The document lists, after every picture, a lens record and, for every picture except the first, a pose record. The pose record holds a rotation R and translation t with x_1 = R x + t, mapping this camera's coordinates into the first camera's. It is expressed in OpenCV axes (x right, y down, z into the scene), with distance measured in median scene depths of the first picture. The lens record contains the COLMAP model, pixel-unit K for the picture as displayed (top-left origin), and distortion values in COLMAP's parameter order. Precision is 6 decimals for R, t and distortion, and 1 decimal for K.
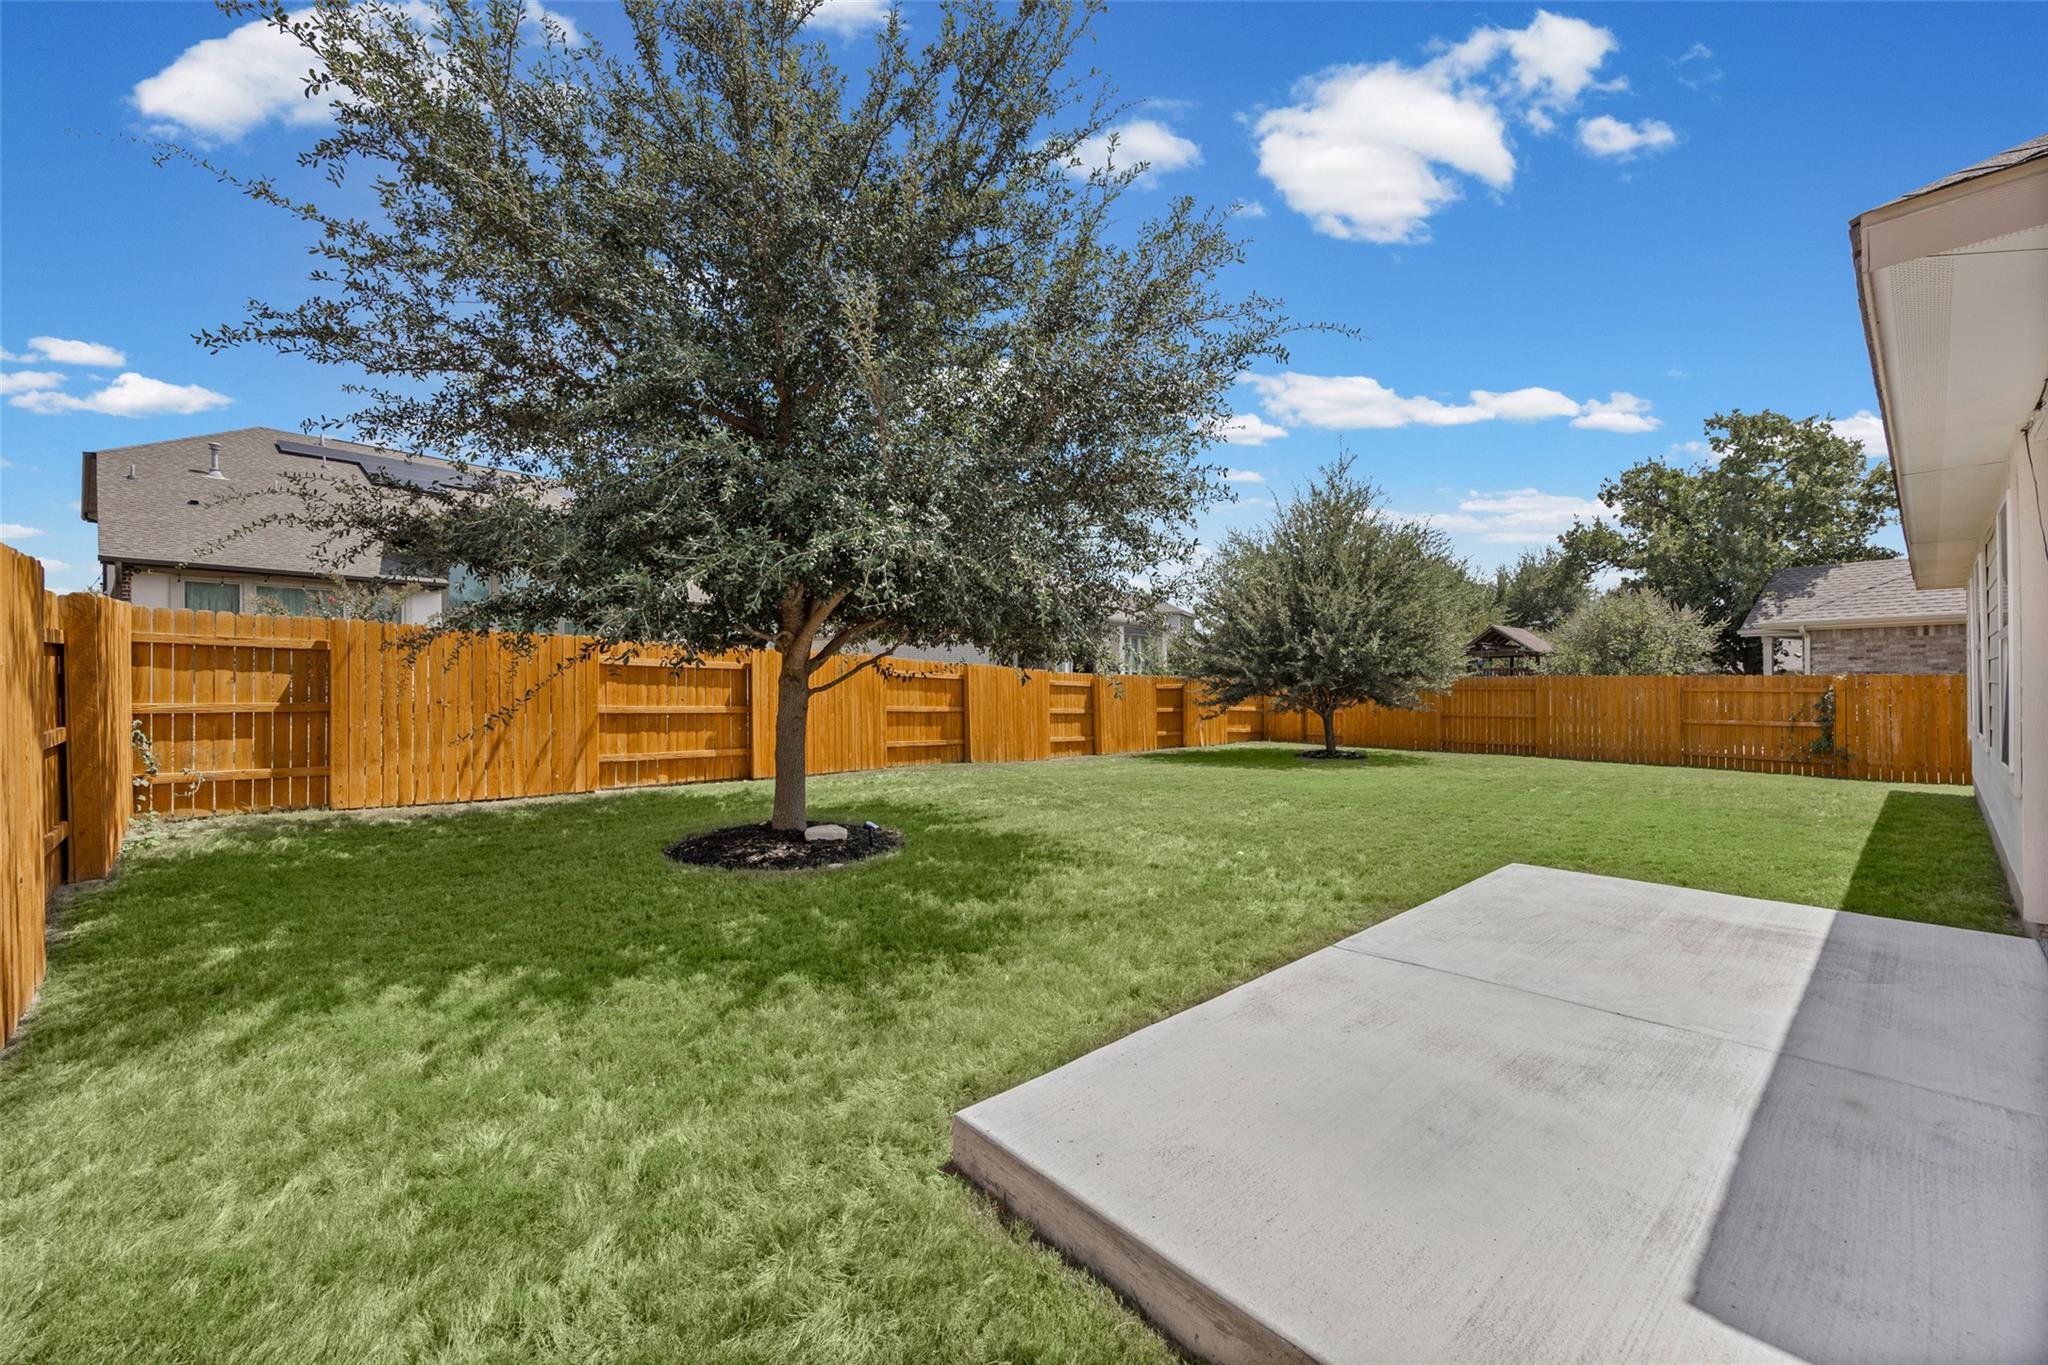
lens RADIAL K [[786.4, 0, 1018.0], [0, 786.4, 687.3], [0, 0, 1]] dist [-0.001872, -0.000120]
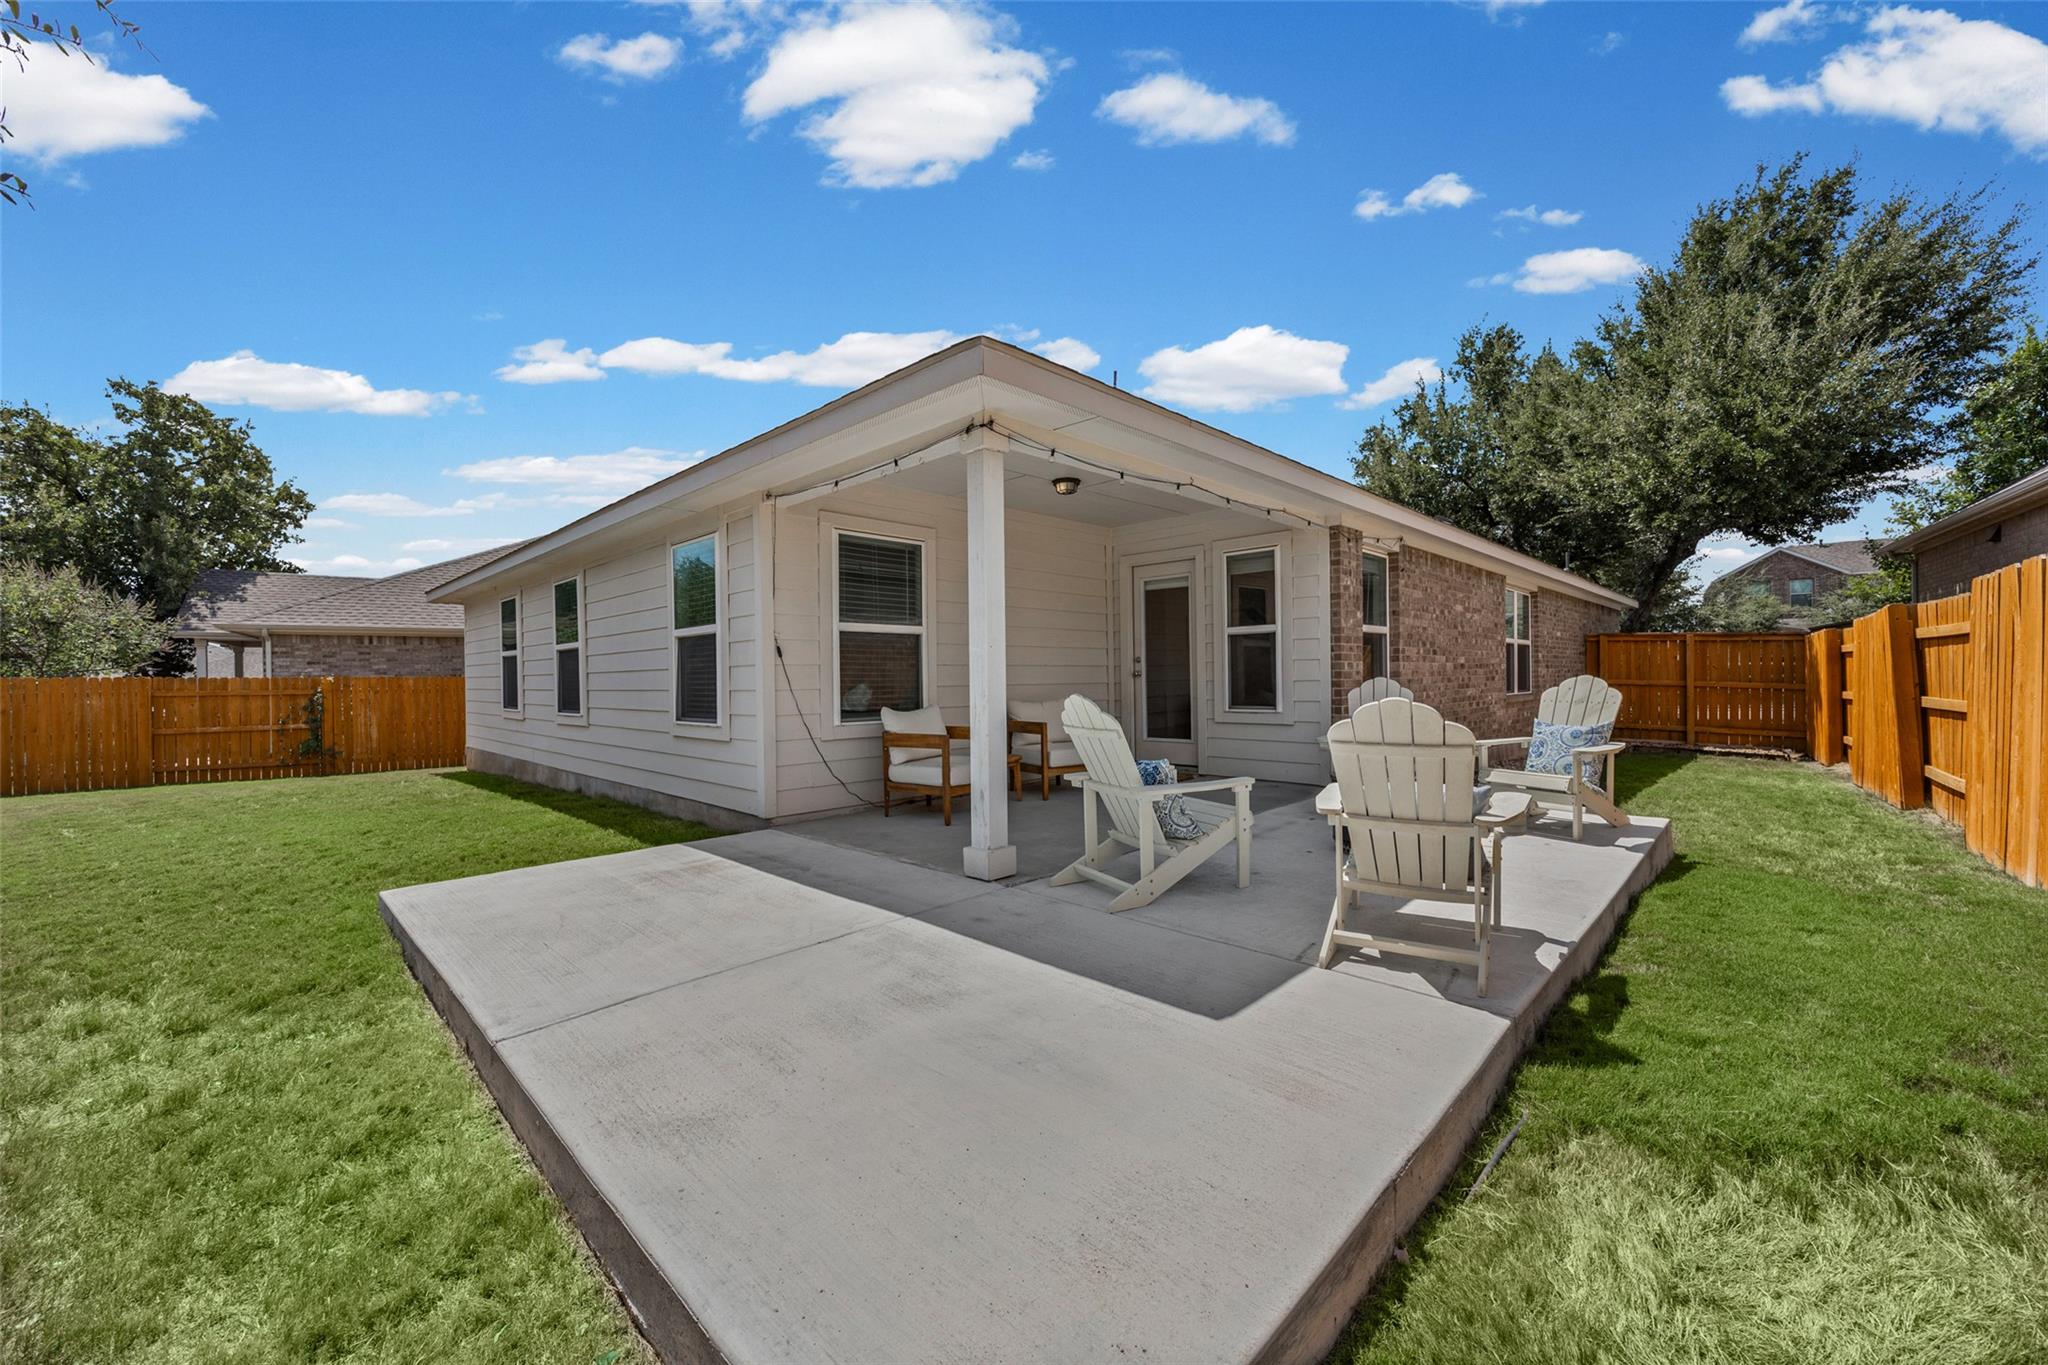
lens RADIAL K [[786.4, 0, 1017.7], [0, 786.4, 684.6], [0, 0, 1]] dist [-0.001872, -0.000120]
pose [[-0.077156, -0.000851, 0.997019, -0.067593], [0.021475, 0.999766, 0.002515, 0.010903], [-0.996788, 0.021605, -0.077119, 0.152058]]
